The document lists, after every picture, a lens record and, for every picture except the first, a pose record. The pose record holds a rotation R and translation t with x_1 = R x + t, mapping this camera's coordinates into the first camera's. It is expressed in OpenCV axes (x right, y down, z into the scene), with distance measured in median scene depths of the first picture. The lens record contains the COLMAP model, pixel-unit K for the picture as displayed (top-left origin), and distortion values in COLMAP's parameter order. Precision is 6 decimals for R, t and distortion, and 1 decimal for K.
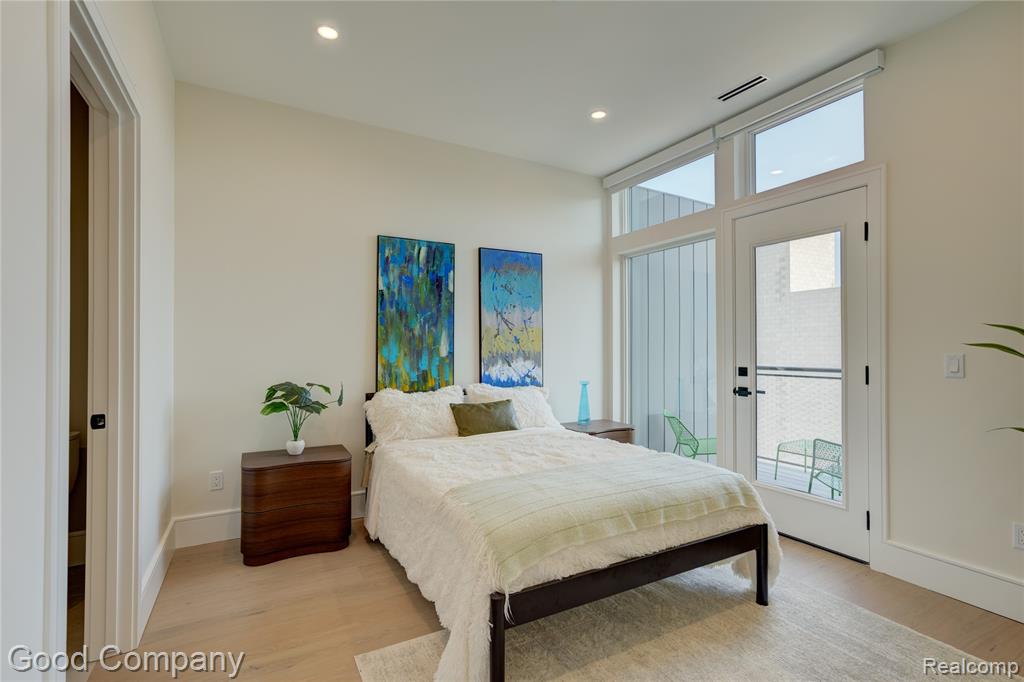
lens RADIAL K [[464.3, 0, 505.3], [0, 464.3, 342.6], [0, 0, 1]] dist [-0.000443, 0.000571]
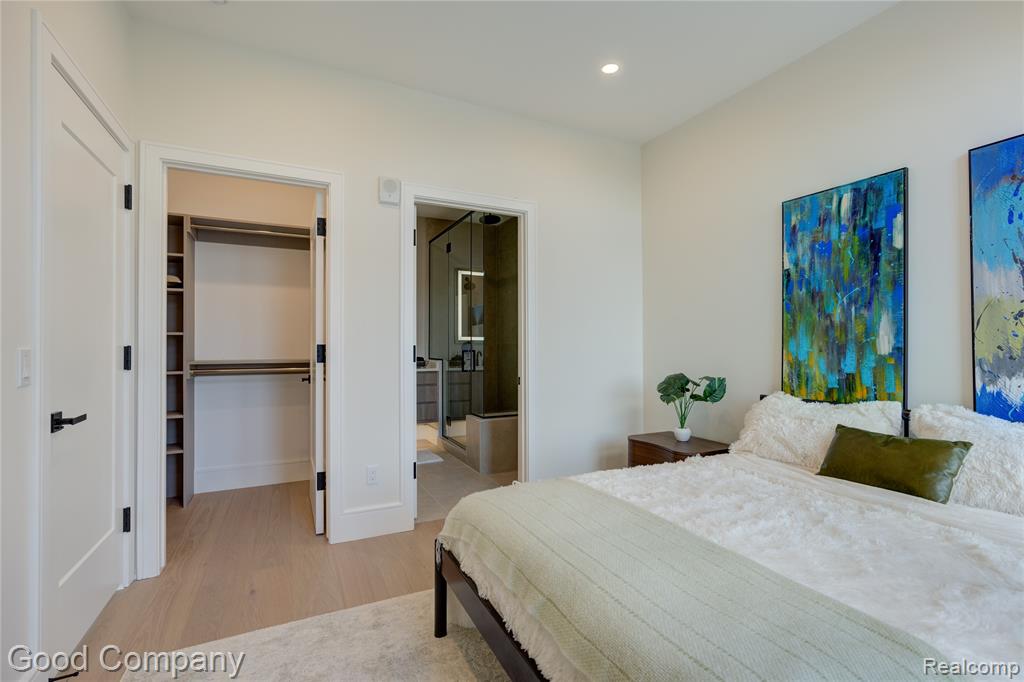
lens RADIAL K [[464.3, 0, 505.3], [0, 464.3, 342.6], [0, 0, 1]] dist [-0.000443, 0.000571]
pose [[-0.043540, -0.006898, -0.999028, 0.536222], [0.013584, 0.999880, -0.007496, 0.012408], [0.998959, -0.013898, -0.043441, 0.529336]]
